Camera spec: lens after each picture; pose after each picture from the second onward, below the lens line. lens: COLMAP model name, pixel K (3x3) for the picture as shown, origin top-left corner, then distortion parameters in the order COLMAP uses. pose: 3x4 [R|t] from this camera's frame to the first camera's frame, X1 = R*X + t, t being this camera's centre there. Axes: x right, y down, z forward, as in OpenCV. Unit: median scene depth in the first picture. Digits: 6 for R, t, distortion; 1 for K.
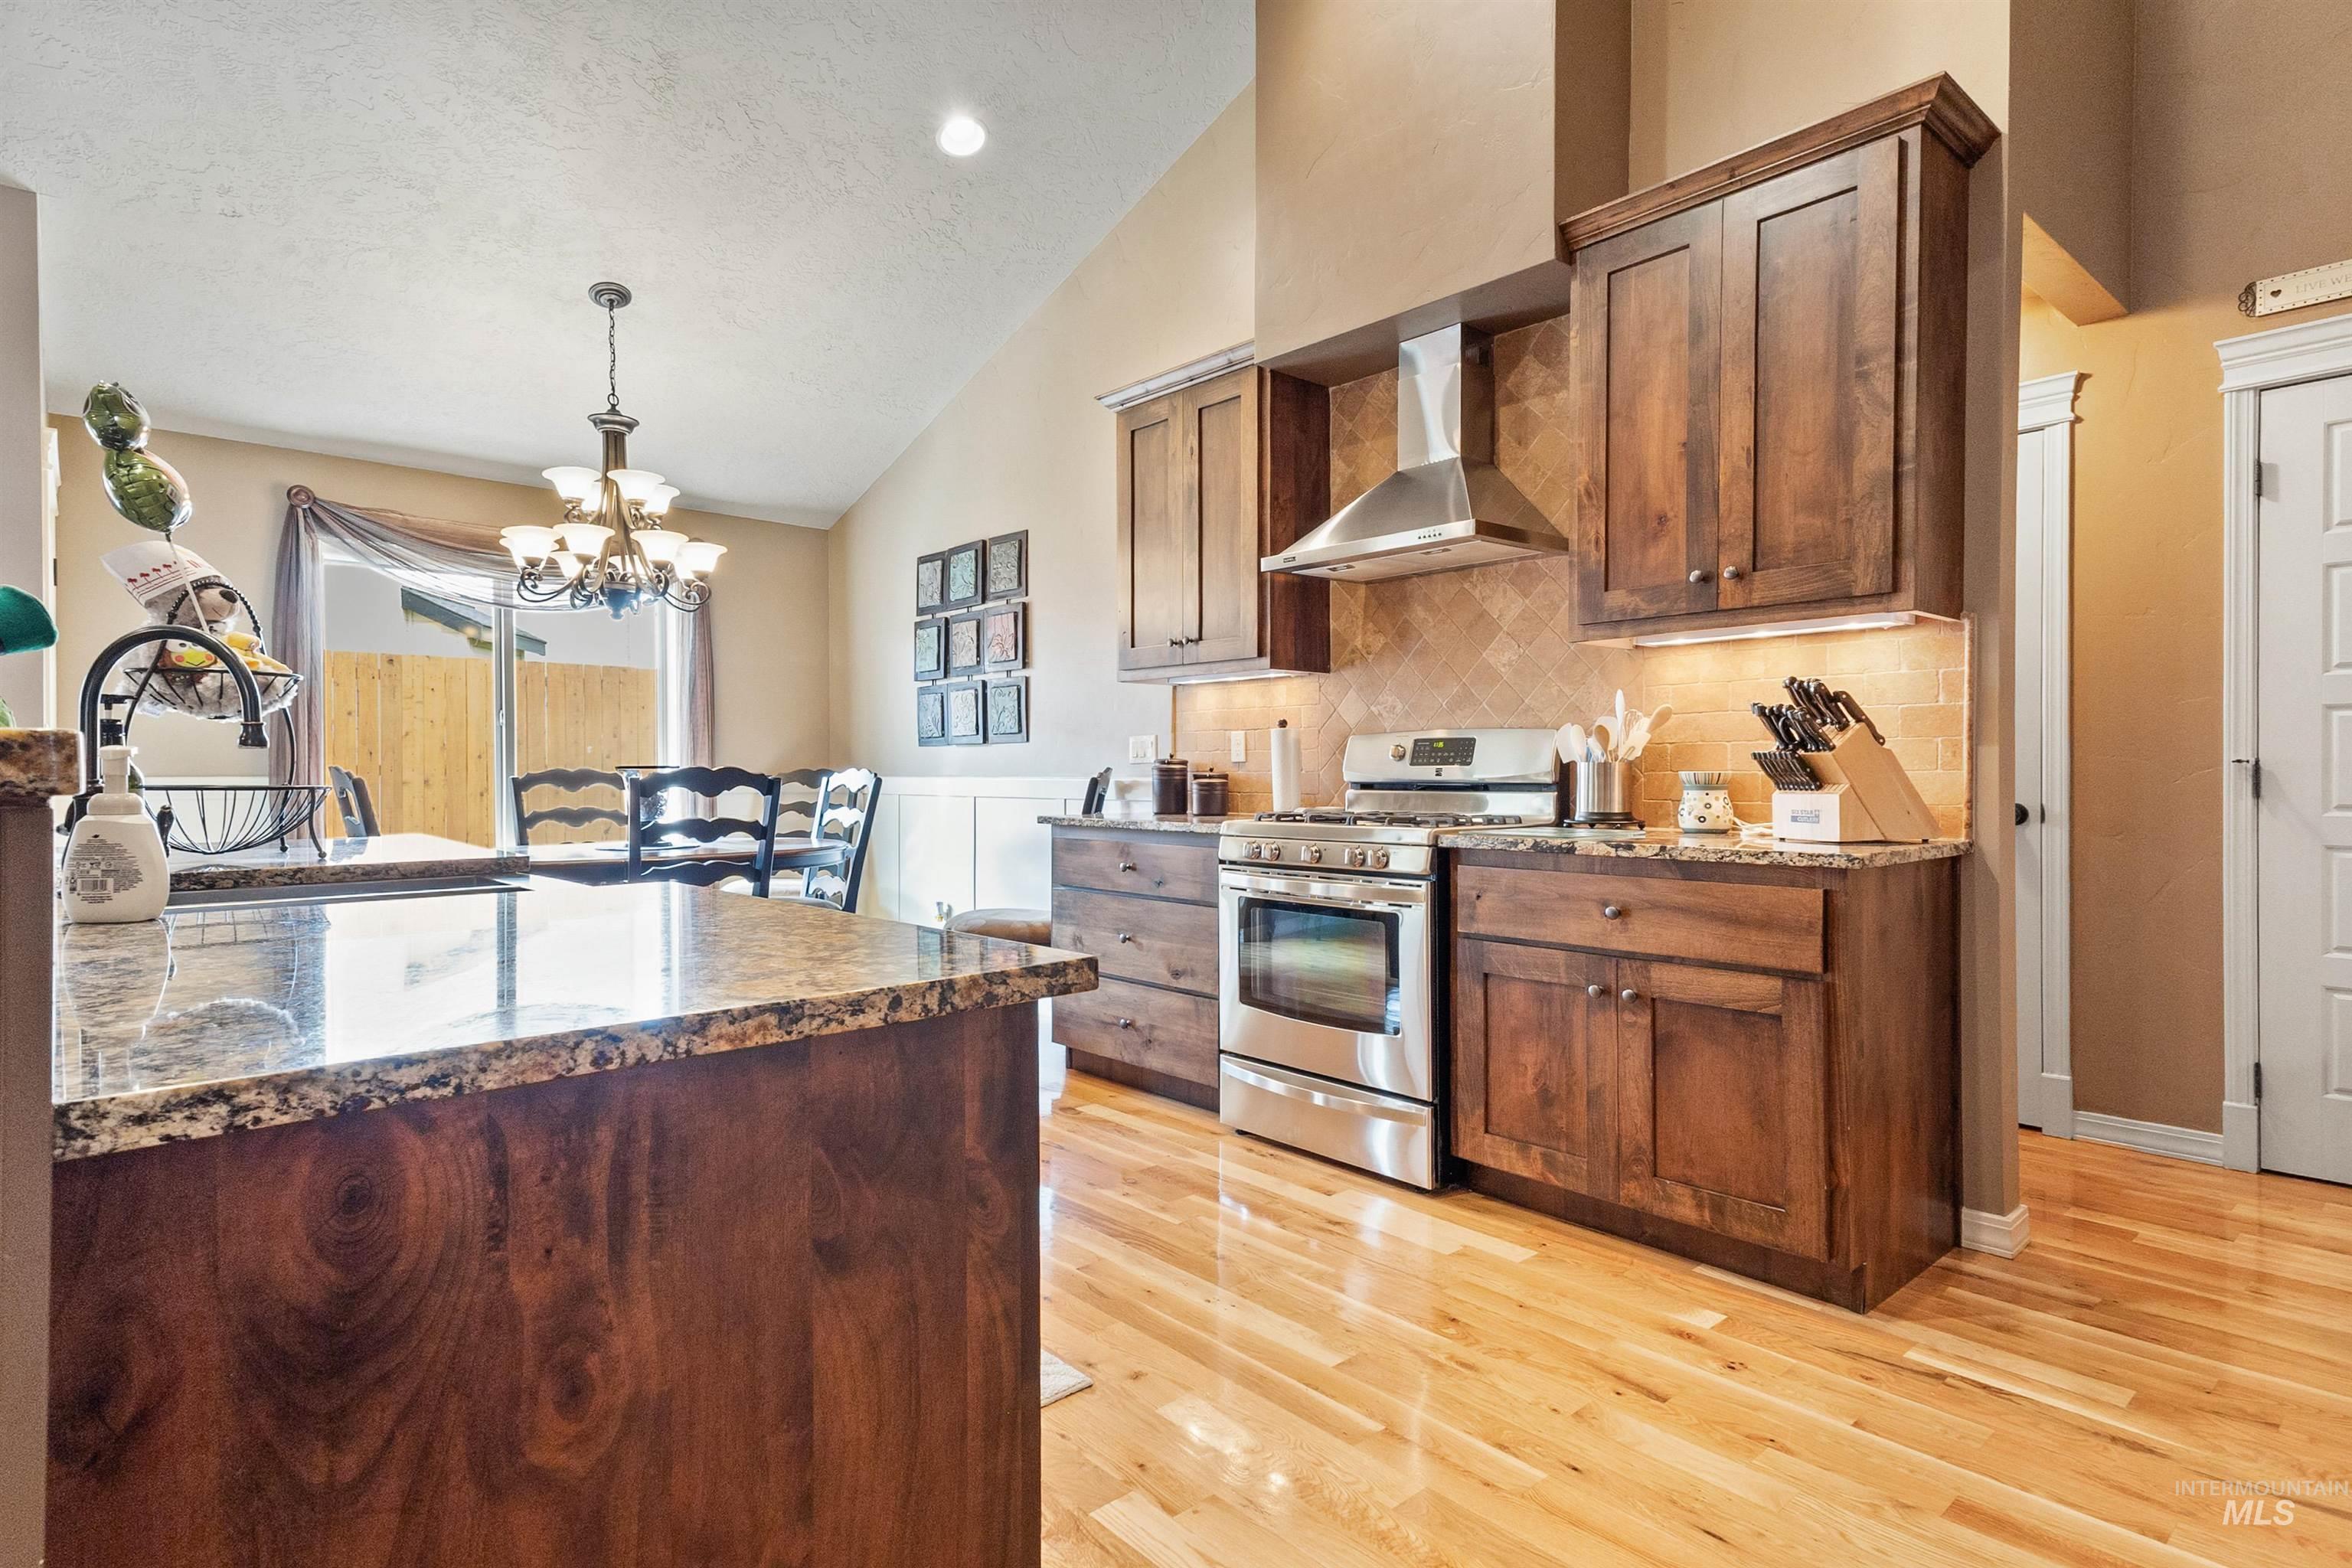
lens RADIAL K [[1200.4, 0, 1172.3], [0, 1200.4, 776.3], [0, 0, 1]] dist [0.057528, -0.021623]
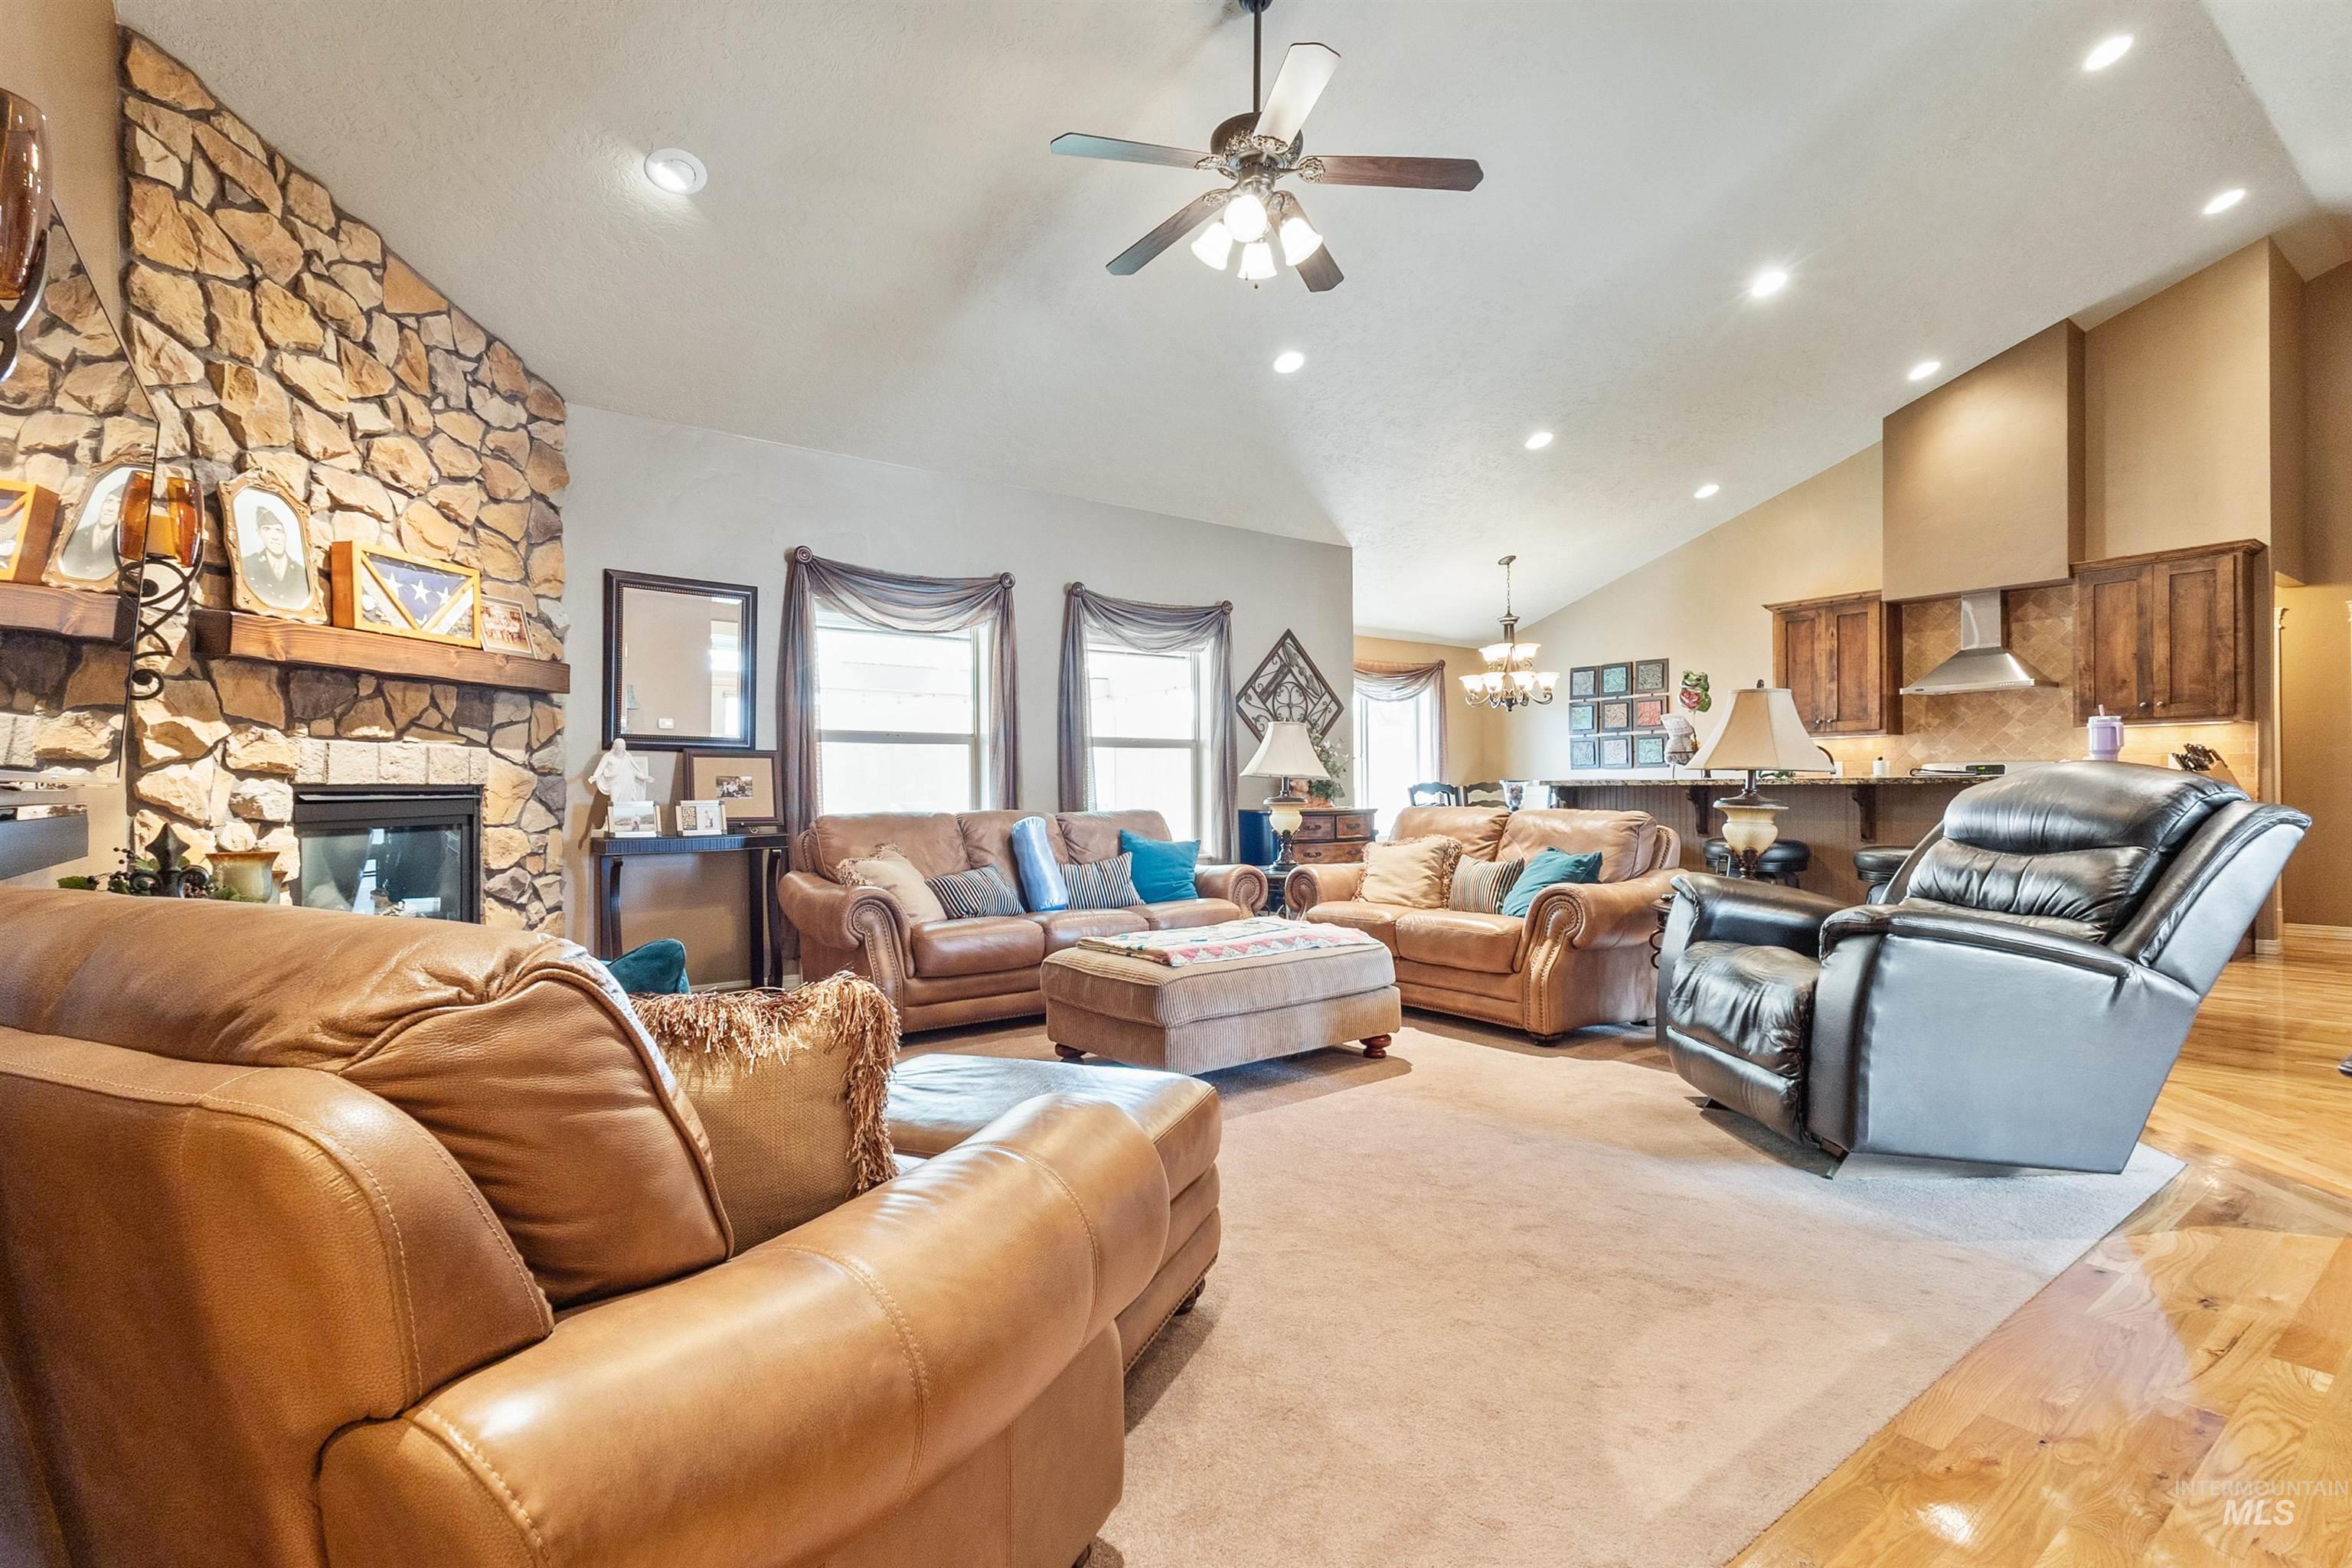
lens RADIAL K [[1085.3, 0, 1176.0], [0, 1085.3, 784.0], [0, 0, 1]] dist [0.028529, -0.005978]
pose [[0.996812, -0.007360, -0.079445, -1.366798], [0.006815, 0.999951, -0.007130, 0.010179], [0.079494, 0.006566, 0.996814, -1.448310]]
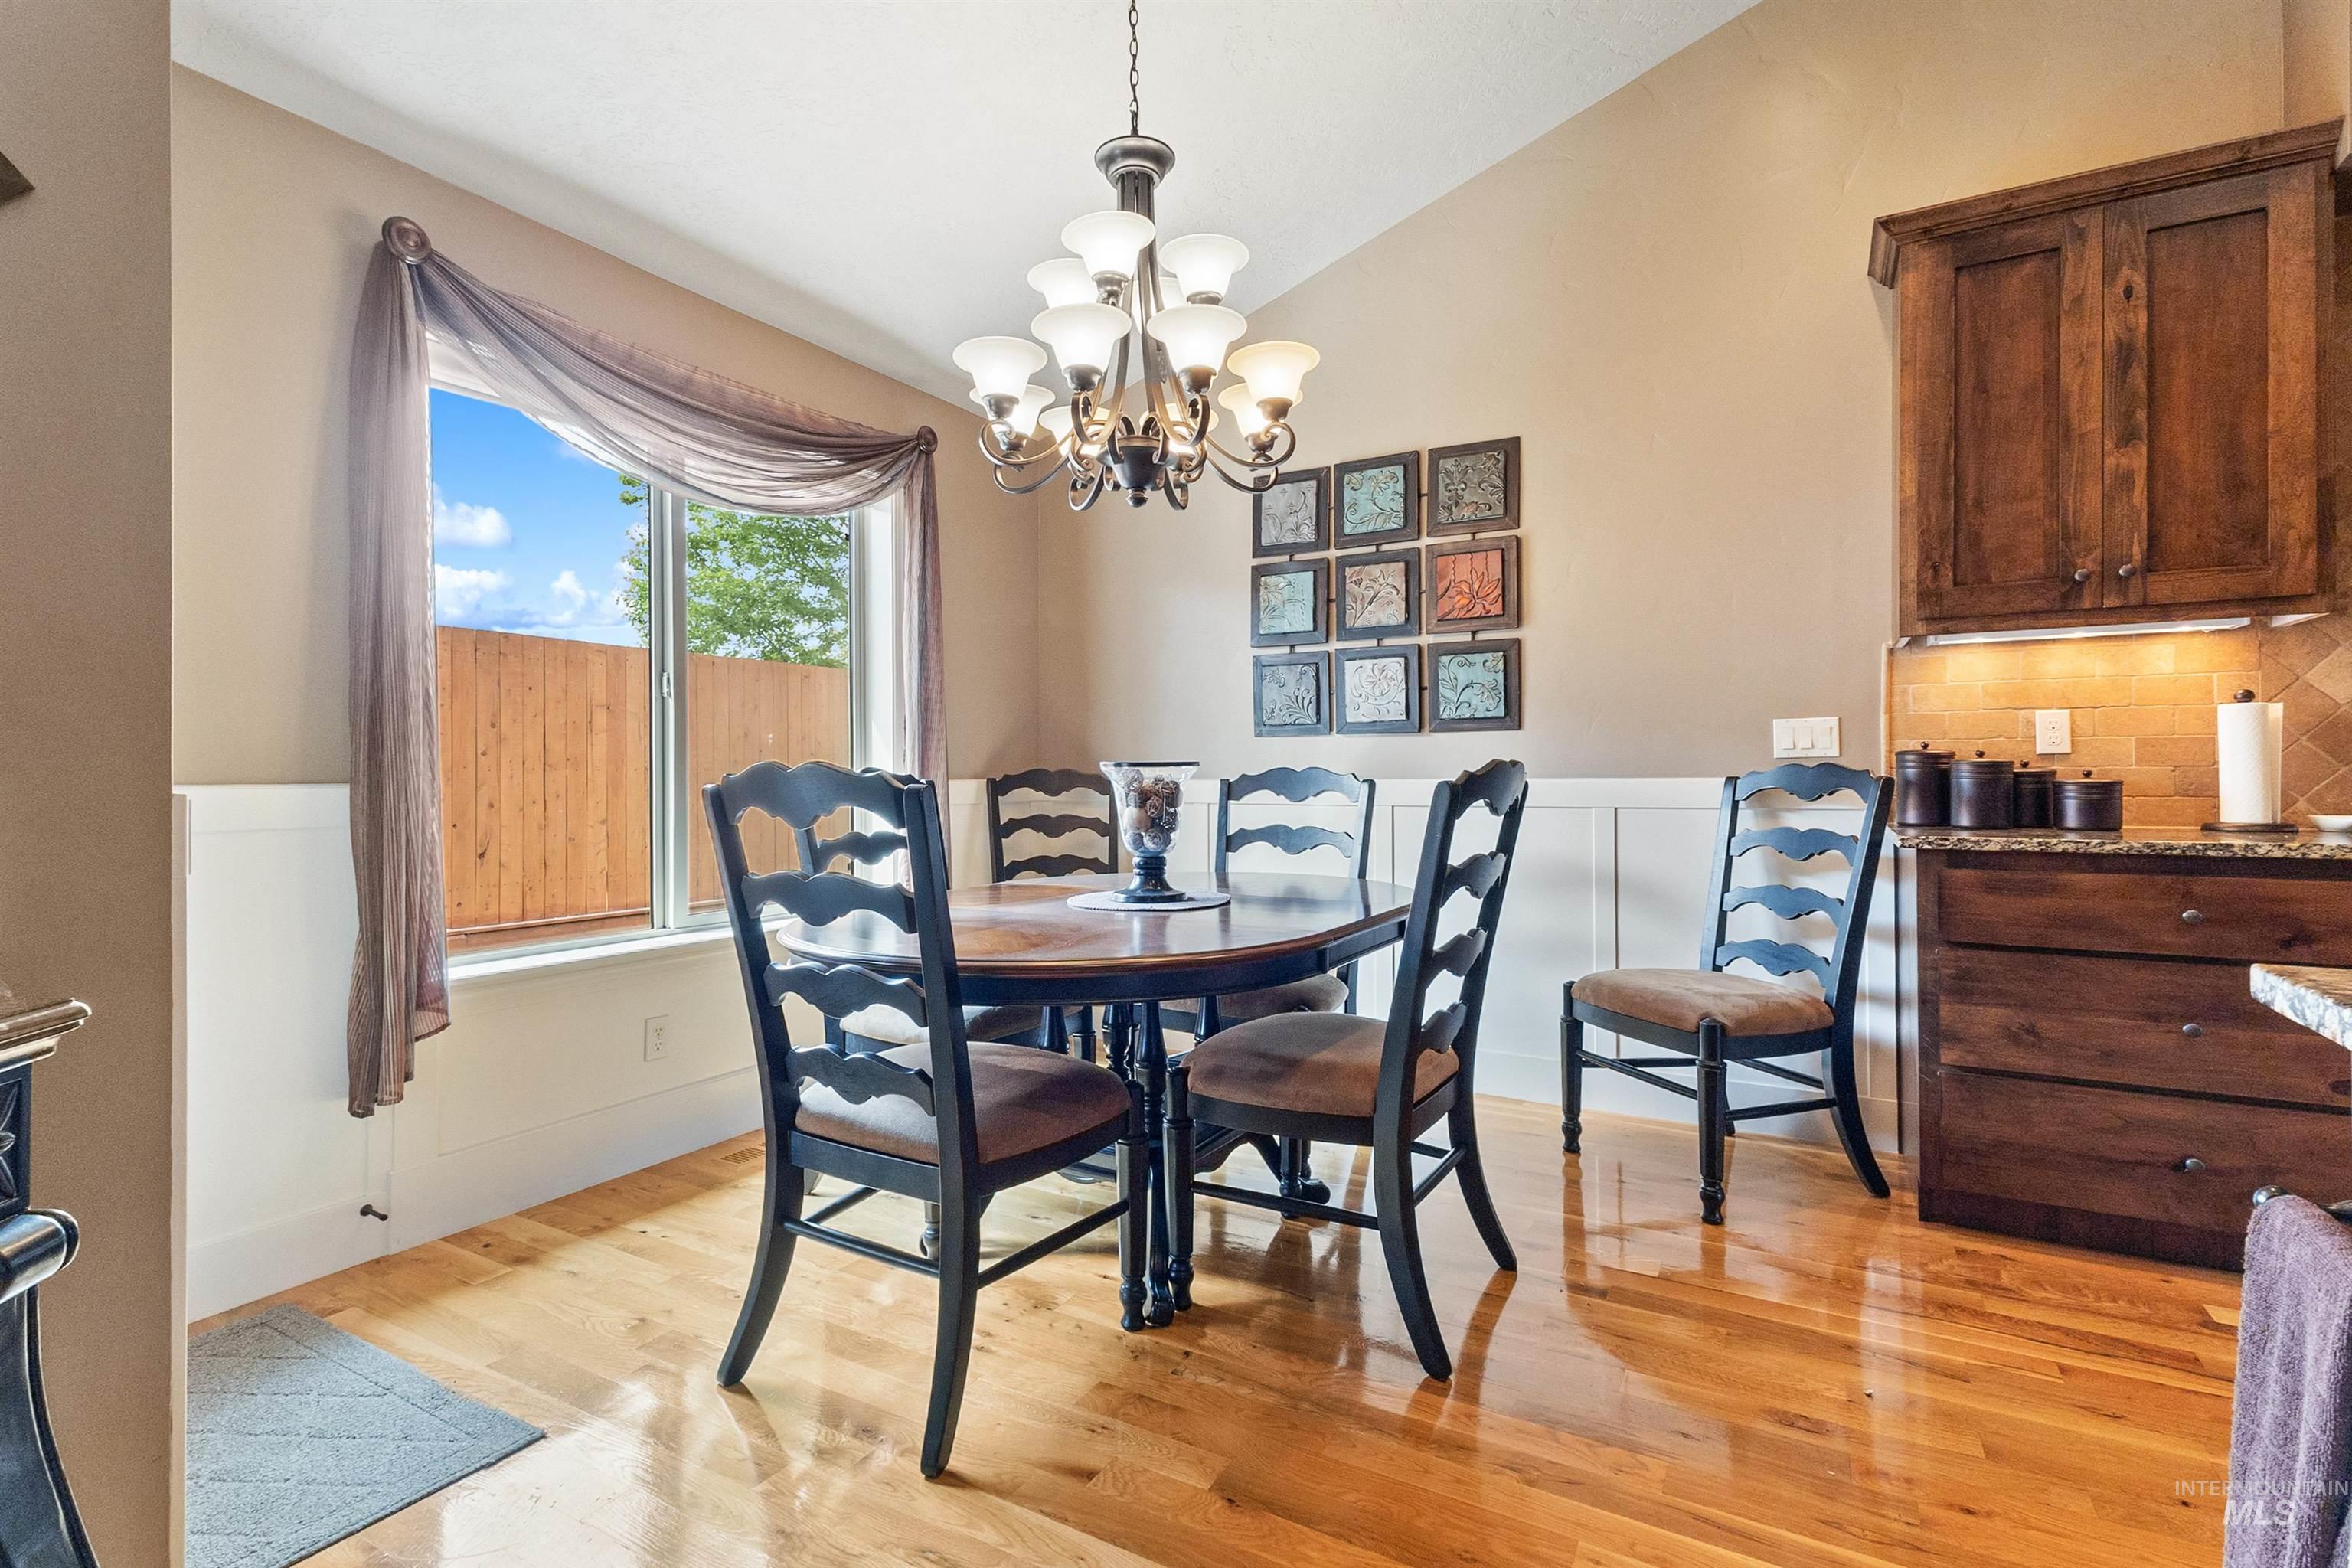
lens RADIAL K [[1094.9, 0, 1171.7], [0, 1094.9, 775.1], [0, 0, 1]] dist [0.037879, -0.014173]
pose [[0.949361, -0.003833, 0.314165, -0.929722], [0.005836, 0.999968, -0.005435, 0.001898], [-0.314135, 0.006993, 0.949353, 0.774667]]
